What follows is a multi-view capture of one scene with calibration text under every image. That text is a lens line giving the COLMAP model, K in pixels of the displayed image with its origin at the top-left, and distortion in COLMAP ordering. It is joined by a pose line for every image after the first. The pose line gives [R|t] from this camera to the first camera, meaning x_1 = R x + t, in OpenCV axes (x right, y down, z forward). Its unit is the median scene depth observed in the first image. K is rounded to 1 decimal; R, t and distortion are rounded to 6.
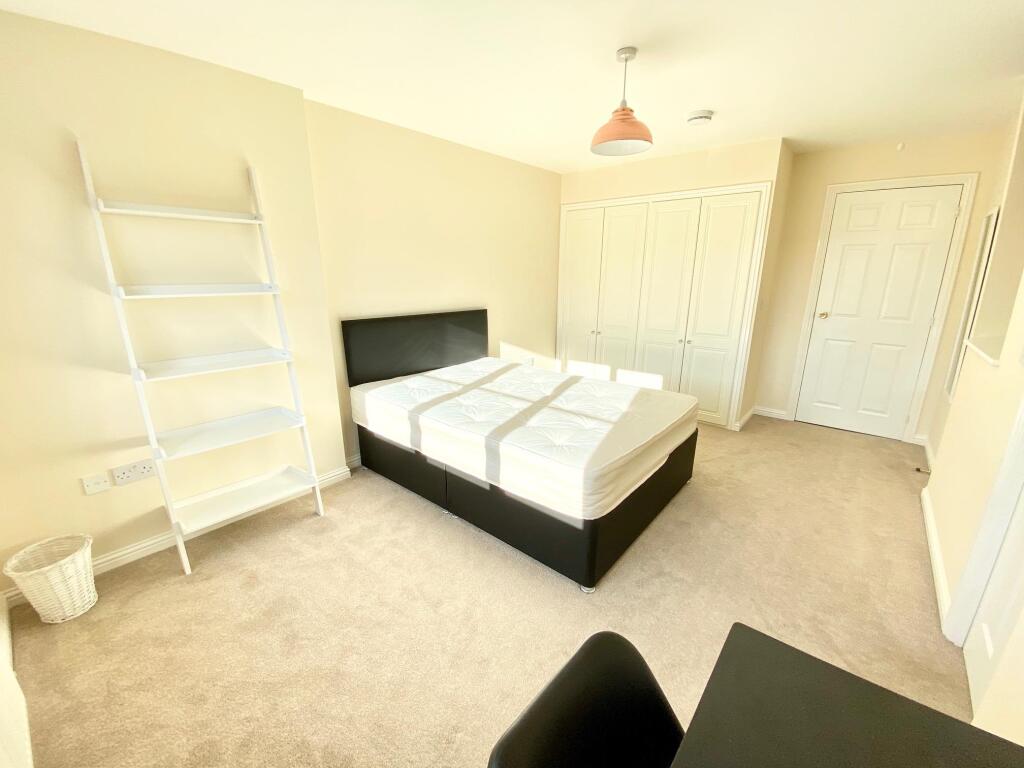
lens RADIAL K [[418.3, 0, 512.0], [0, 418.3, 386.5], [0, 0, 1]] dist [0.035235, -0.025797]
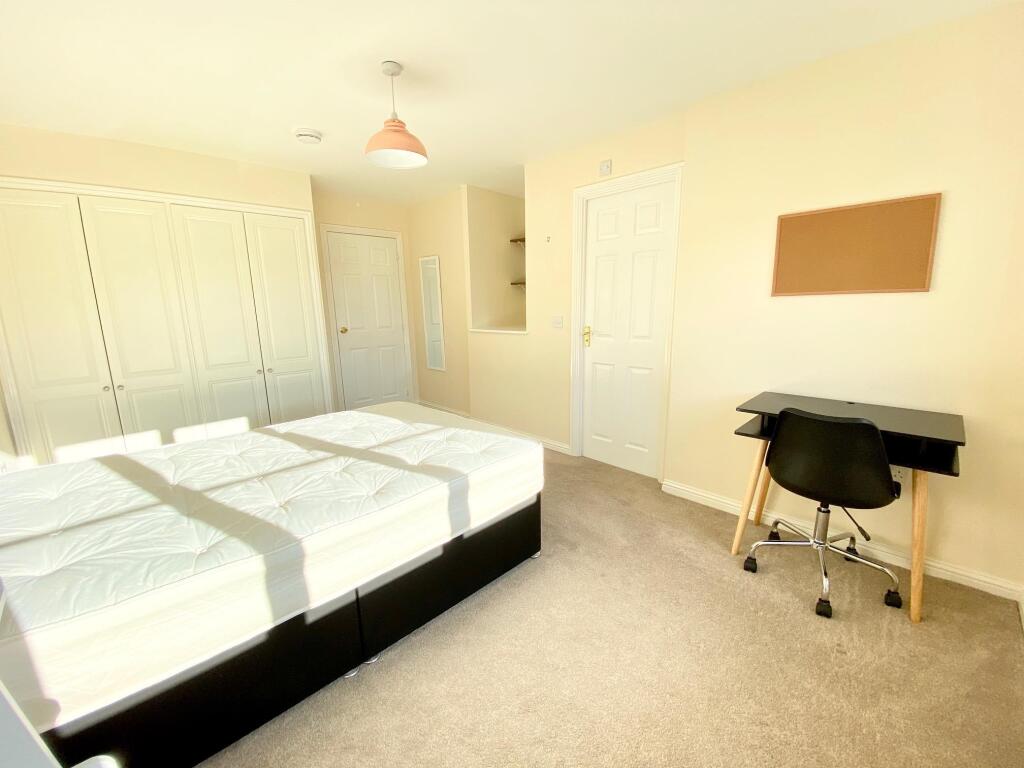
lens RADIAL K [[418.3, 0, 512.0], [0, 418.3, 386.5], [0, 0, 1]] dist [0.035235, -0.025797]
pose [[0.083251, -0.199495, 0.976356, -0.610112], [0.283747, 0.943947, 0.168679, -0.113130], [-0.955279, 0.262995, 0.135190, 0.574424]]
